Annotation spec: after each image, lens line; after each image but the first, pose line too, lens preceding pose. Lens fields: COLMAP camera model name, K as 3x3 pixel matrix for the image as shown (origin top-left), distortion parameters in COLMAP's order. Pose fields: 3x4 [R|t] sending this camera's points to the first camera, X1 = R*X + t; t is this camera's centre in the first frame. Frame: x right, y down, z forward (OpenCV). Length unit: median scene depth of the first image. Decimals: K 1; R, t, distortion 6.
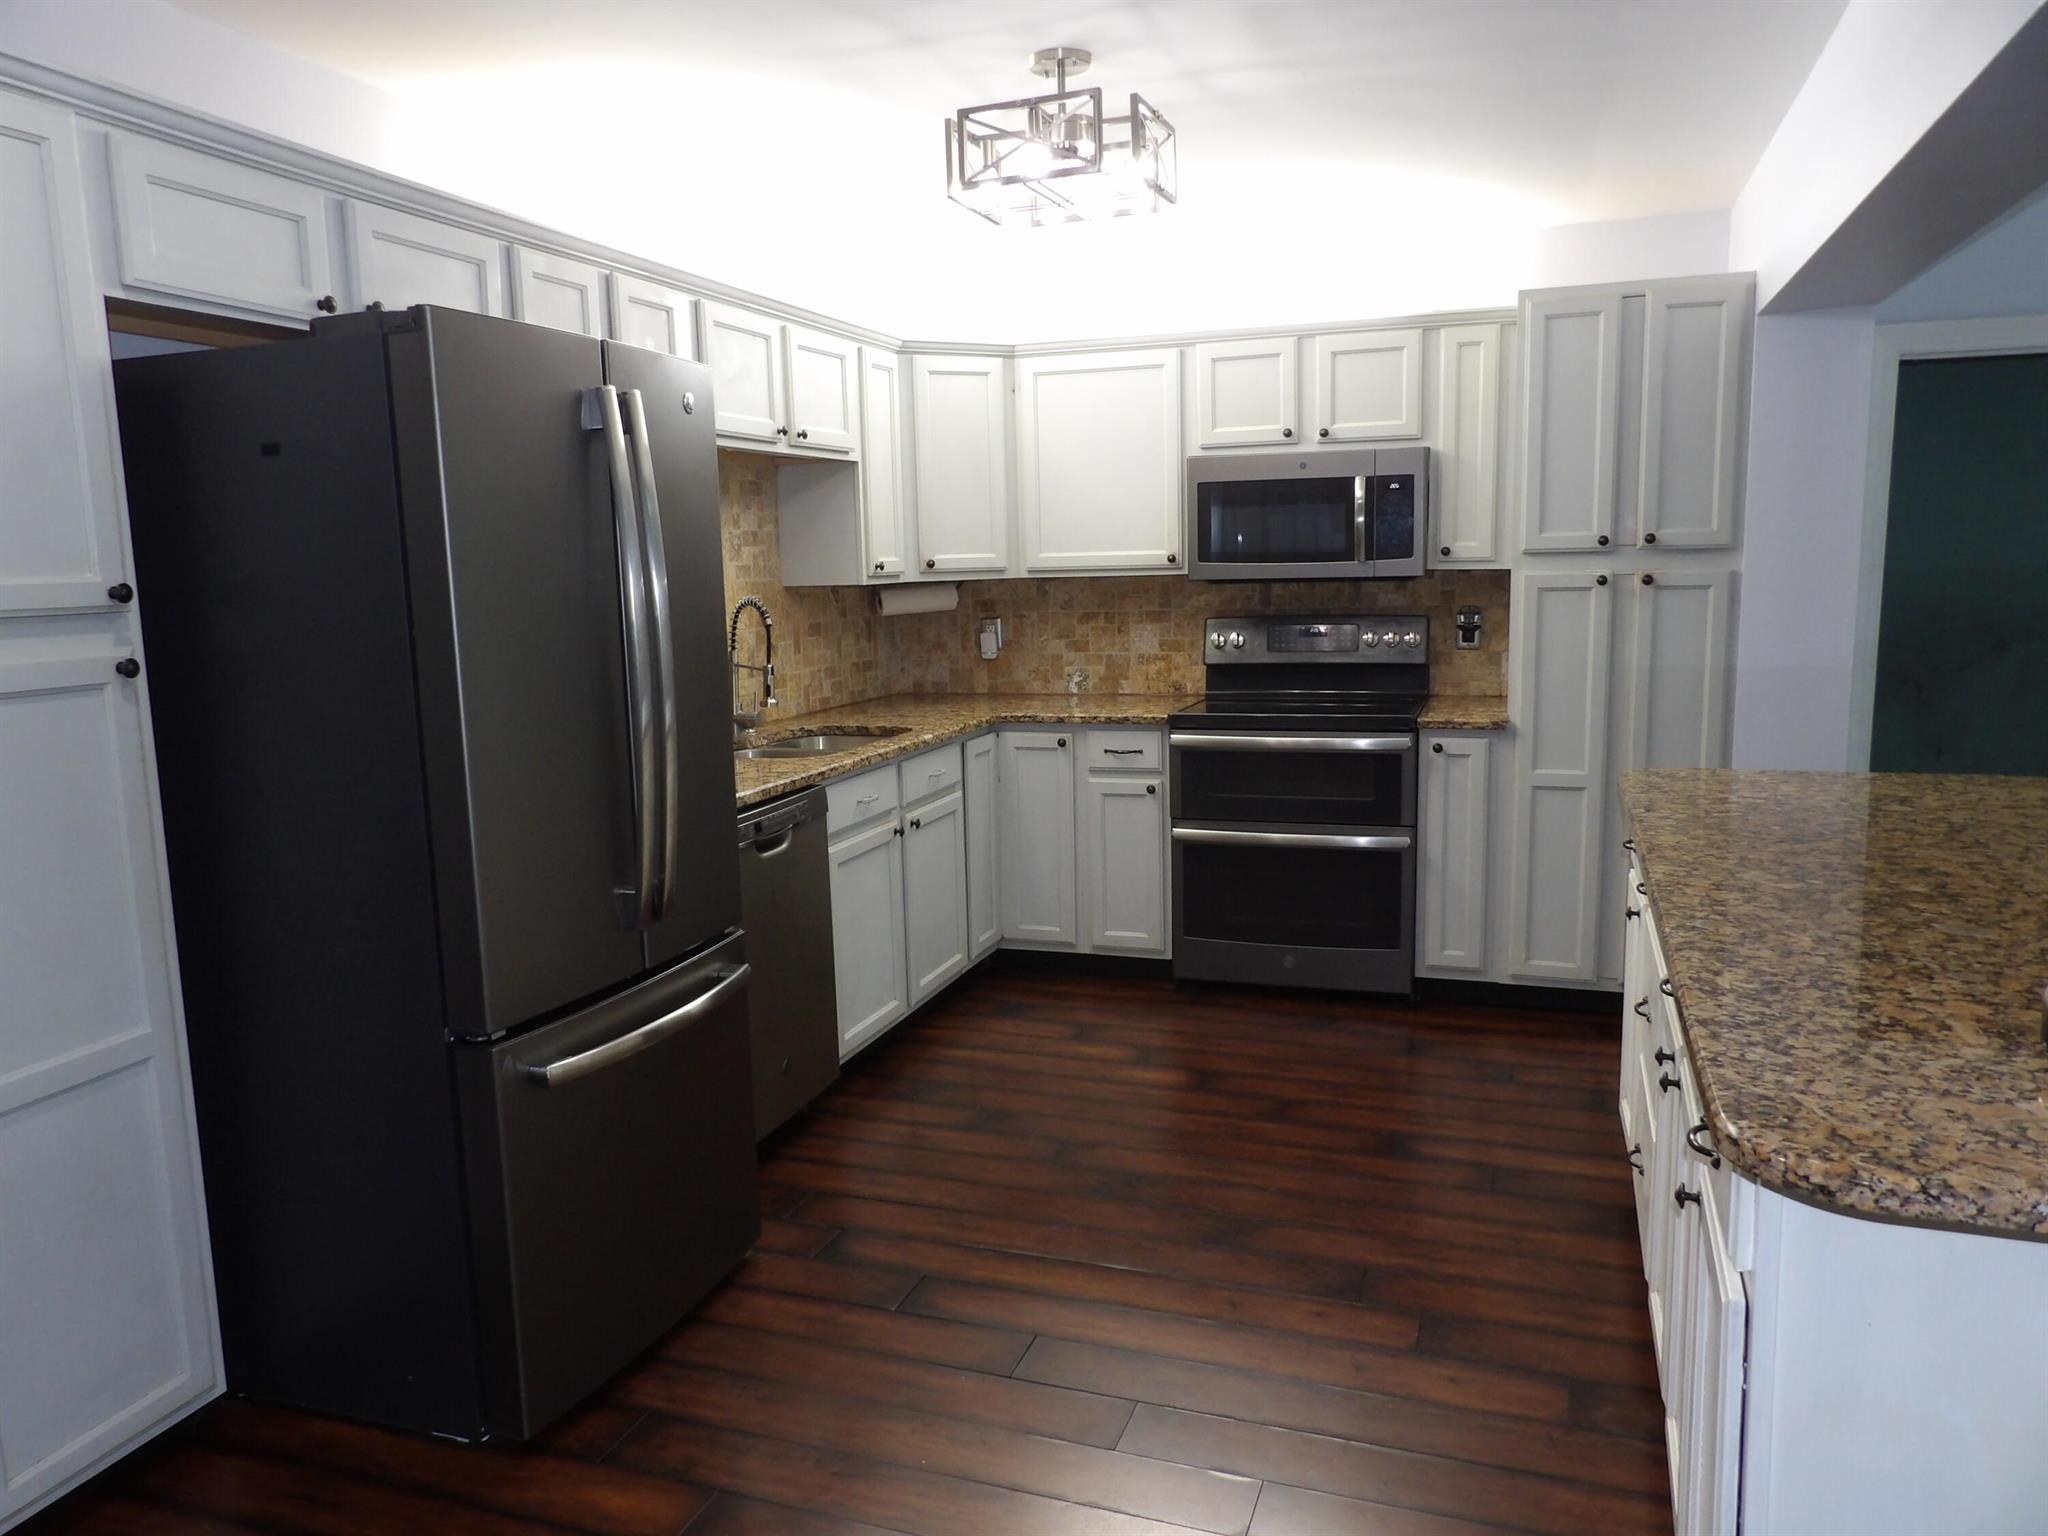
lens RADIAL K [[1464.2, 0, 1006.5], [0, 1464.2, 774.3], [0, 0, 1]] dist [-0.004467, 0.014996]
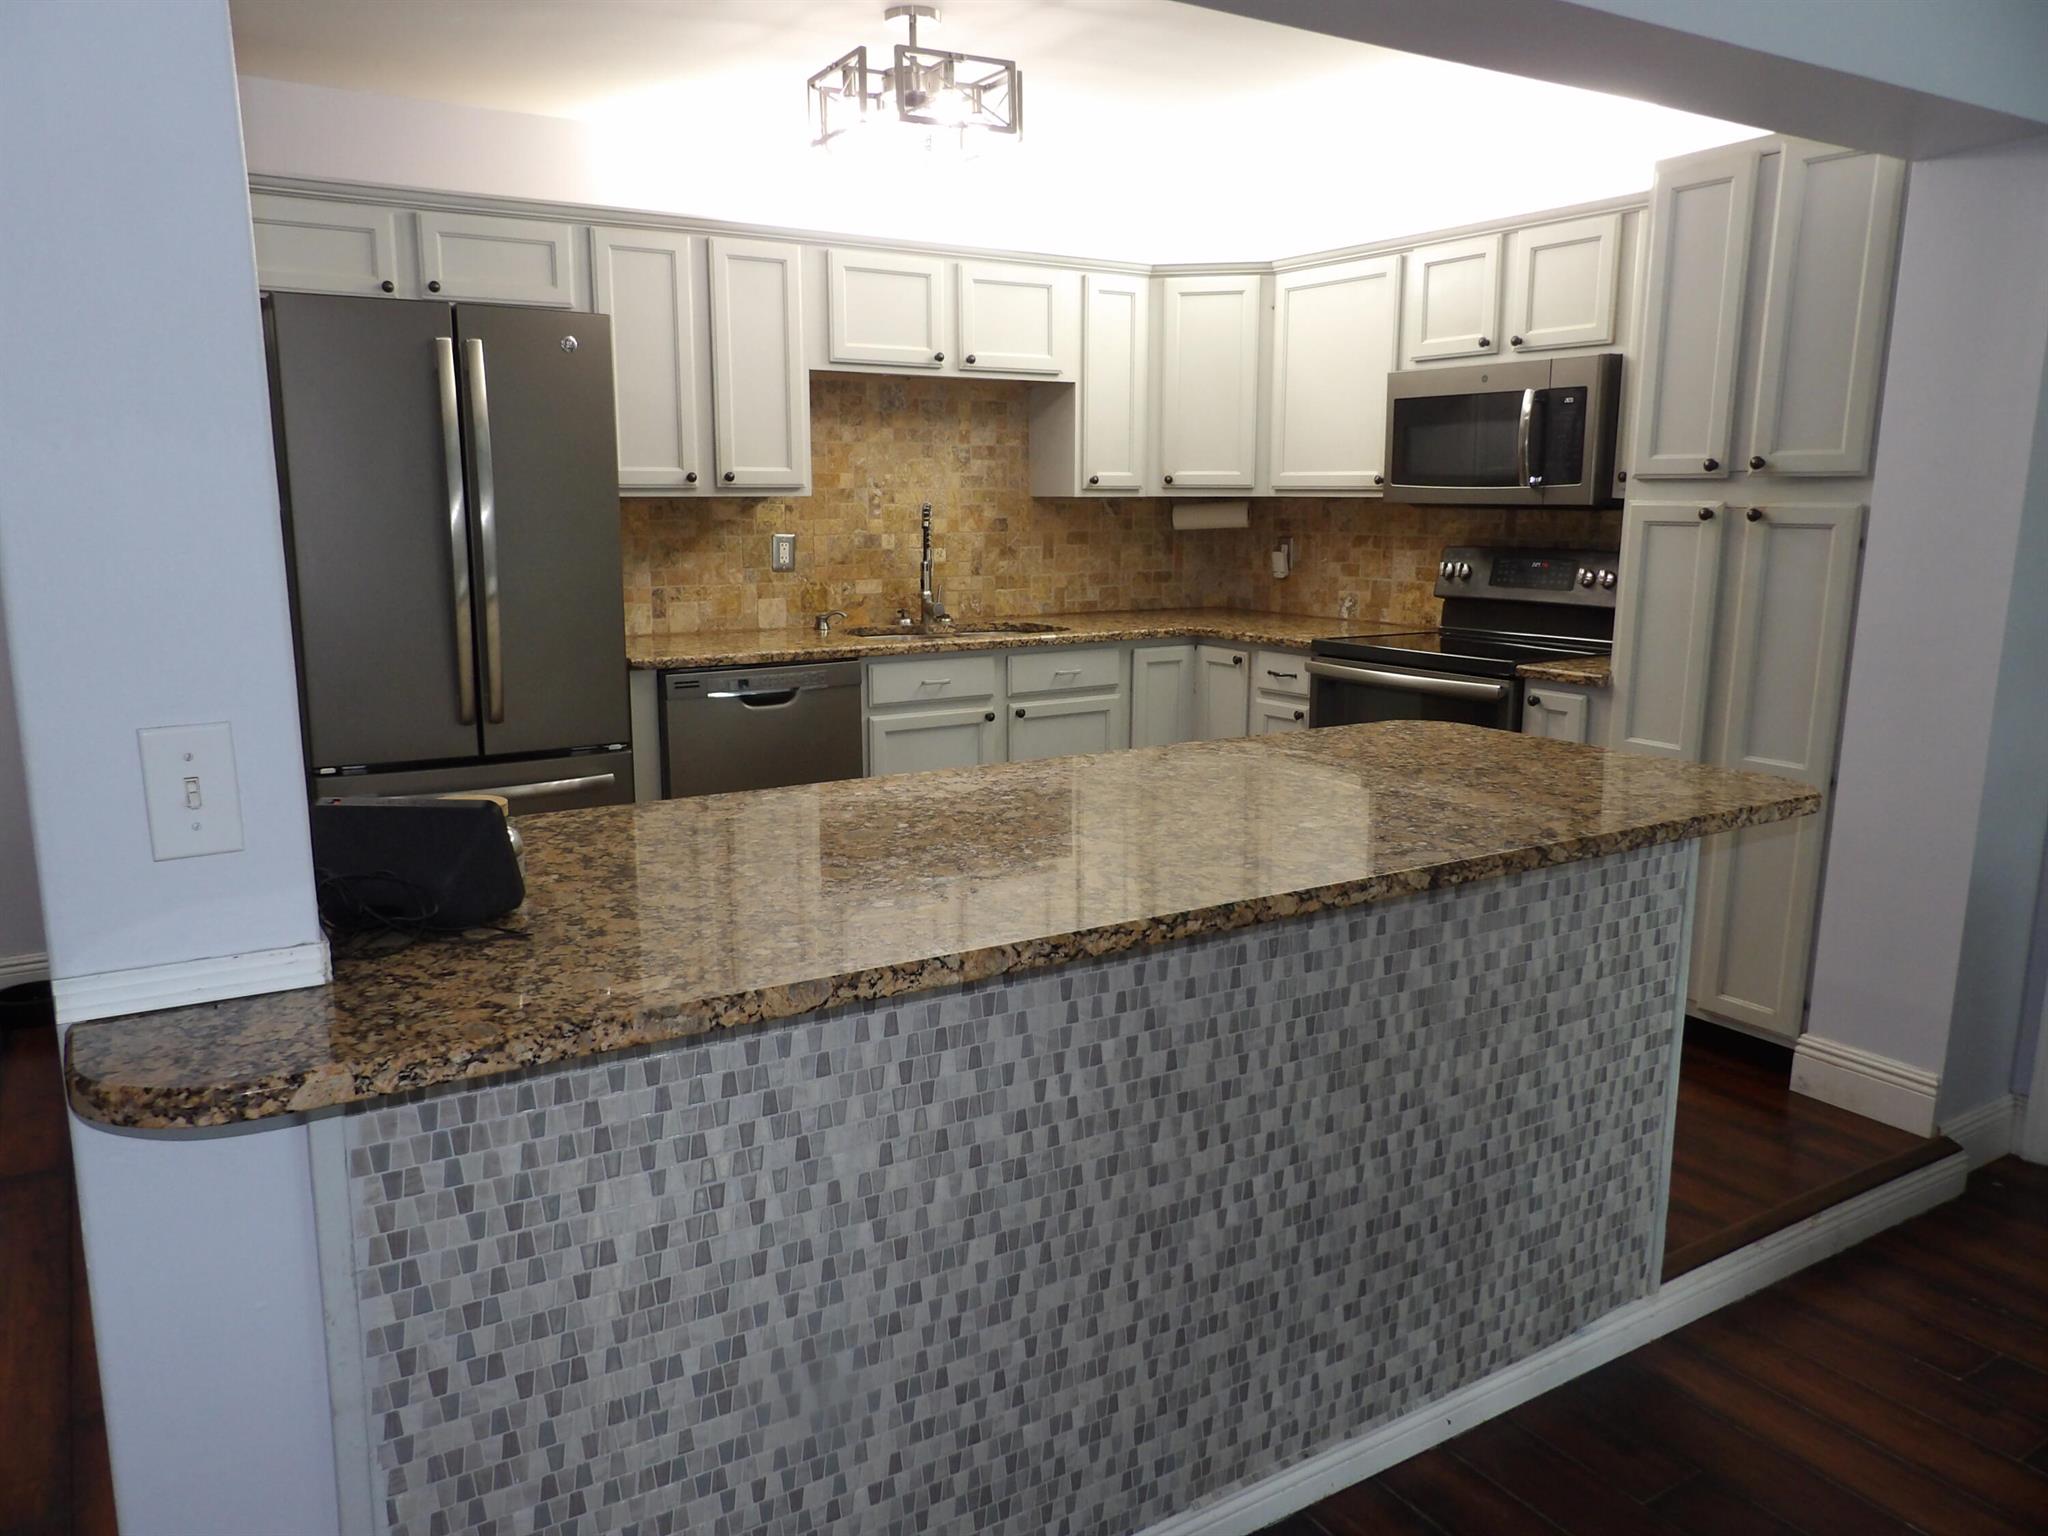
lens RADIAL K [[1464.2, 0, 1004.7], [0, 1464.2, 769.5], [0, 0, 1]] dist [-0.004467, 0.014996]
pose [[0.789612, 0.140358, -0.597337, 0.538549], [-0.111874, 0.990101, 0.084762, -0.015053], [0.603321, -0.000102, 0.797498, 0.099504]]
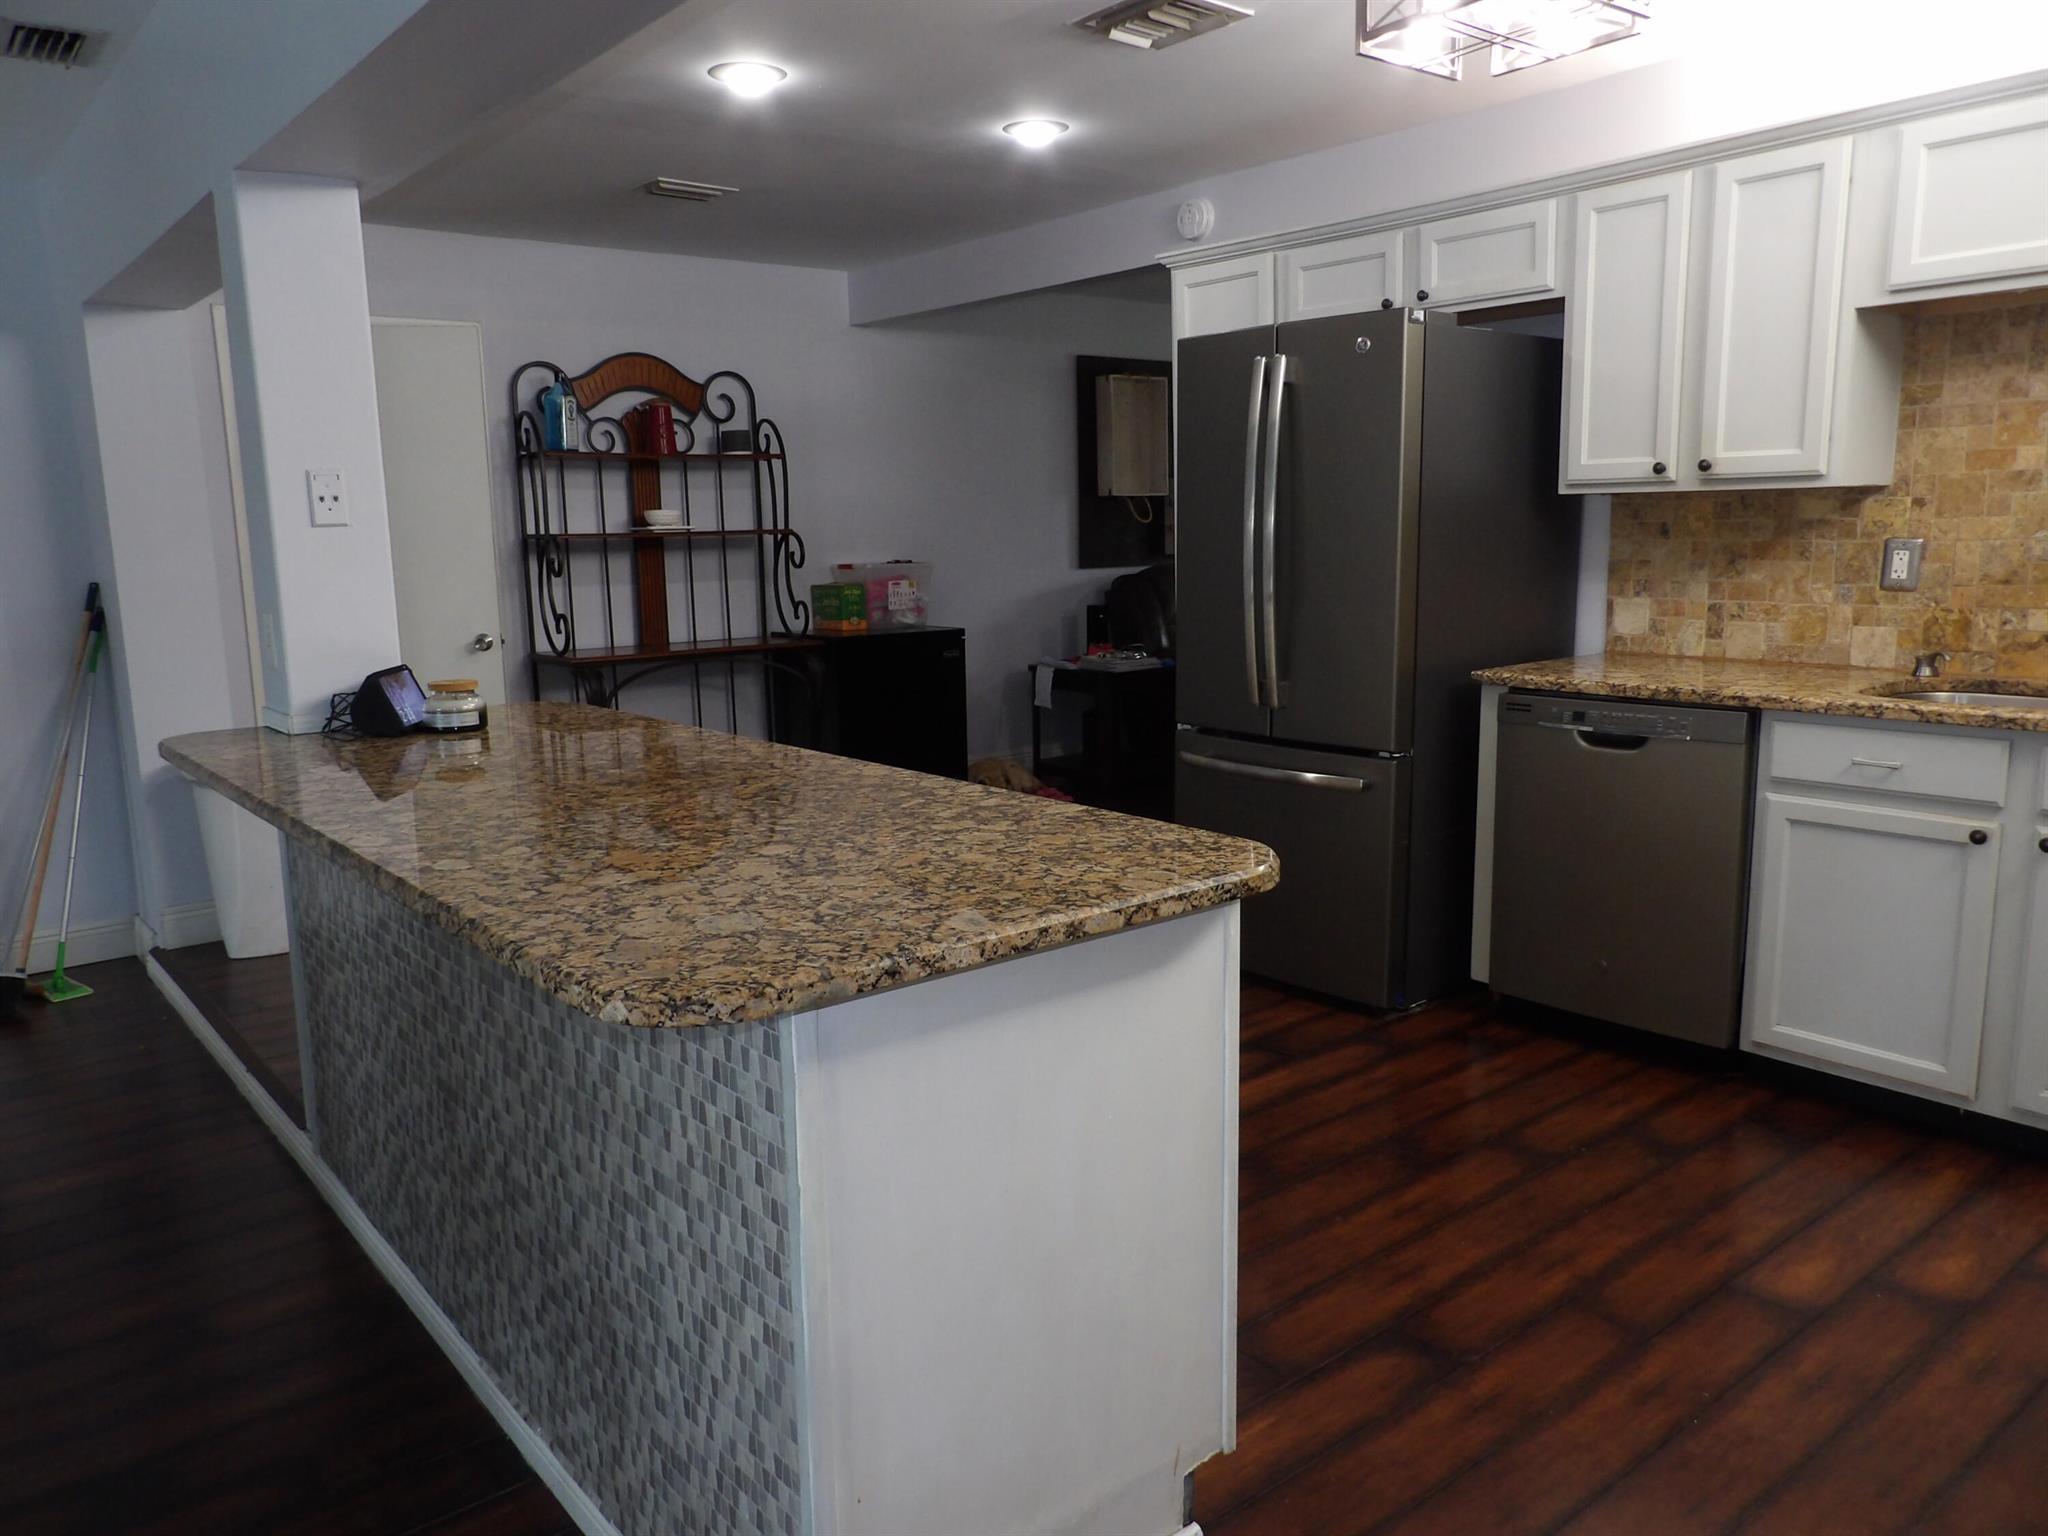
lens RADIAL K [[1464.2, 0, 1005.4], [0, 1464.2, 775.4], [0, 0, 1]] dist [-0.004467, 0.014996]
pose [[-0.512263, 0.184478, -0.838782, 0.649012], [-0.091861, 0.959285, 0.267082, -0.115329], [0.853902, 0.213868, -0.474460, 0.817514]]
